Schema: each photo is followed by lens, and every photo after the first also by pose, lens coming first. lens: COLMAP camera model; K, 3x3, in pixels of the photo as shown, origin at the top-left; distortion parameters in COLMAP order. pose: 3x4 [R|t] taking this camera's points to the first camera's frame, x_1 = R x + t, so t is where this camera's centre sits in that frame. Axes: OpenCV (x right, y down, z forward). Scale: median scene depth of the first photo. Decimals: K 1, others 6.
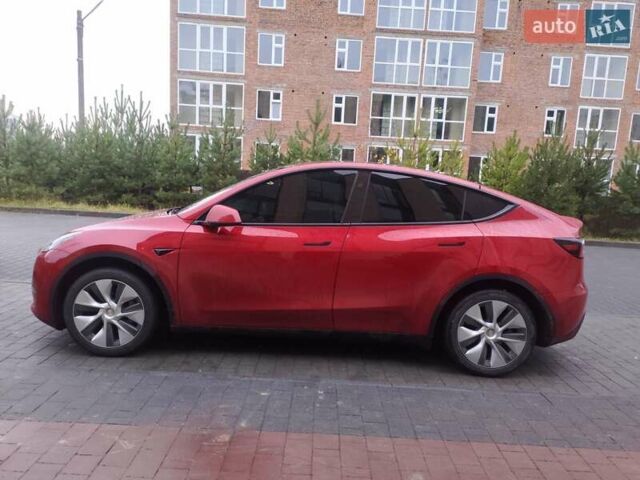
lens RADIAL K [[463.7, 0, 320.0], [0, 463.7, 240.0], [0, 0, 1]] dist [0.084946, -0.082204]
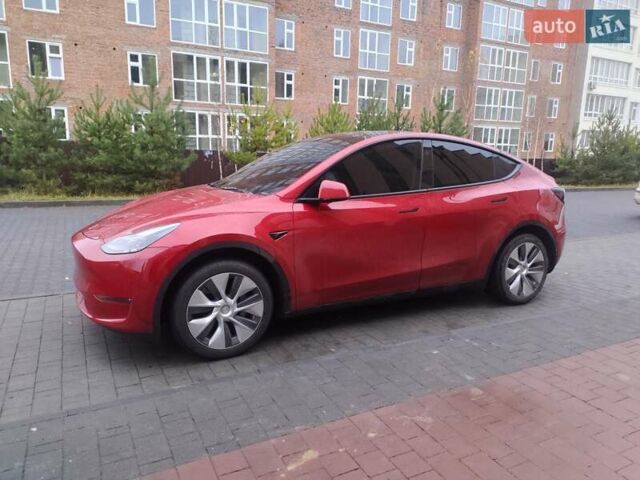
lens RADIAL K [[463.7, 0, 320.0], [0, 463.7, 240.0], [0, 0, 1]] dist [0.084946, -0.082204]
pose [[0.890104, -0.123024, 0.438840, -0.637220], [0.091193, 0.991483, 0.092983, -0.041493], [-0.446542, -0.042745, 0.893741, 0.131557]]
